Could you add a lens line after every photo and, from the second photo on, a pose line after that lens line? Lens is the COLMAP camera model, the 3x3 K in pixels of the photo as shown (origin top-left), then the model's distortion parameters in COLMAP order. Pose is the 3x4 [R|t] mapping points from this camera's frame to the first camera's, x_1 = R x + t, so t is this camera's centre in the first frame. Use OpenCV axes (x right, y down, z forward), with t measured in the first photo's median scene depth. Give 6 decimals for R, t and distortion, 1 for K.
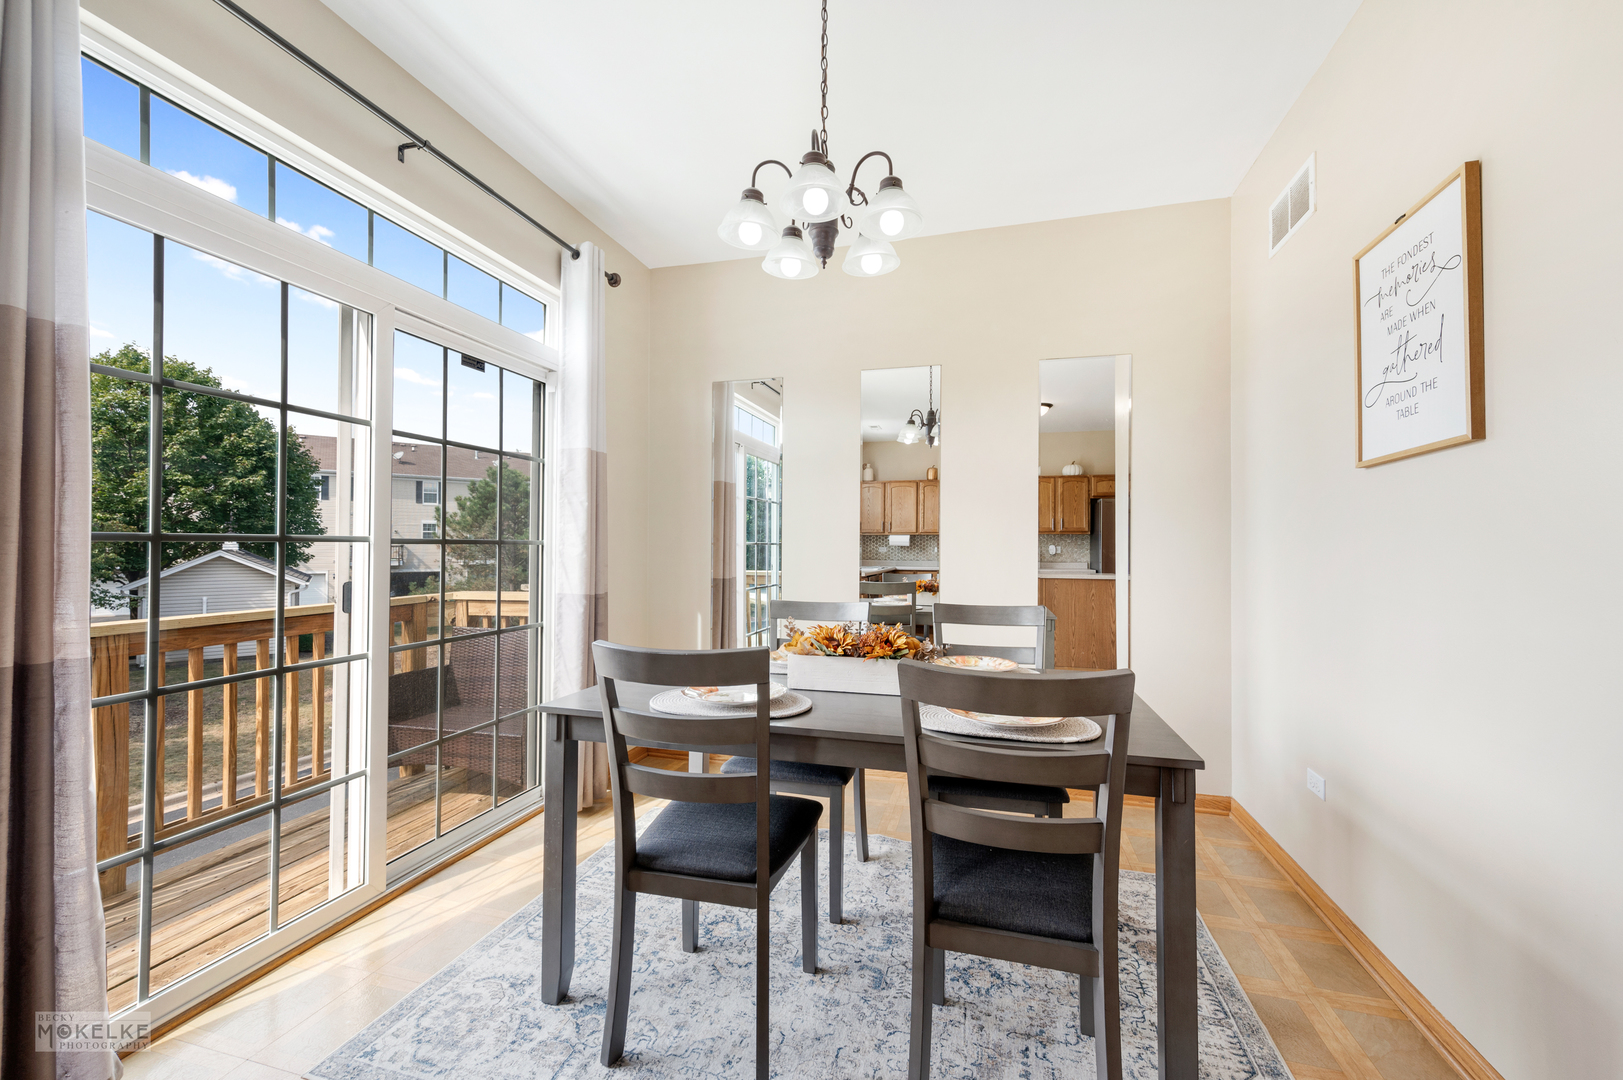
lens RADIAL K [[630.6, 0, 816.5], [0, 630.6, 537.8], [0, 0, 1]] dist [0.002637, 0.000312]
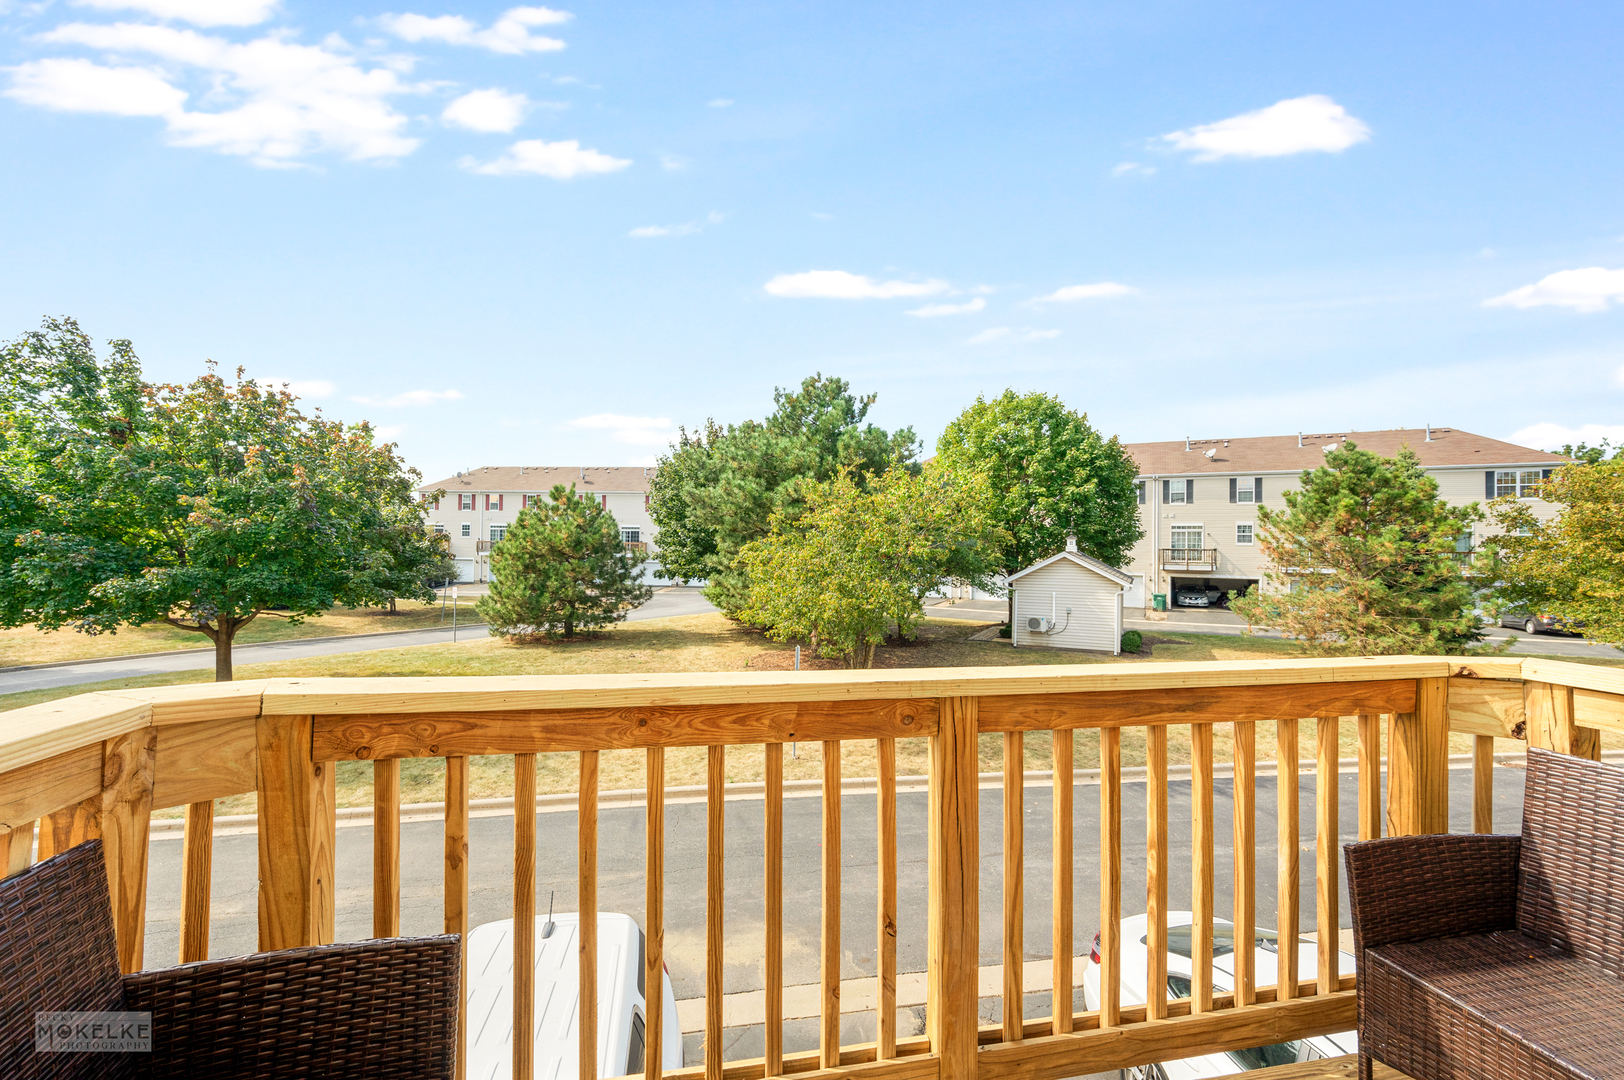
lens RADIAL K [[631.0, 0, 813.7], [0, 631.0, 541.0], [0, 0, 1]] dist [0.002637, 0.000312]
pose [[0.427133, -0.001950, -0.904187, -0.105909], [0.001365, 0.999998, -0.001512, 0.001272], [0.904188, -0.000588, 0.427135, 0.104350]]
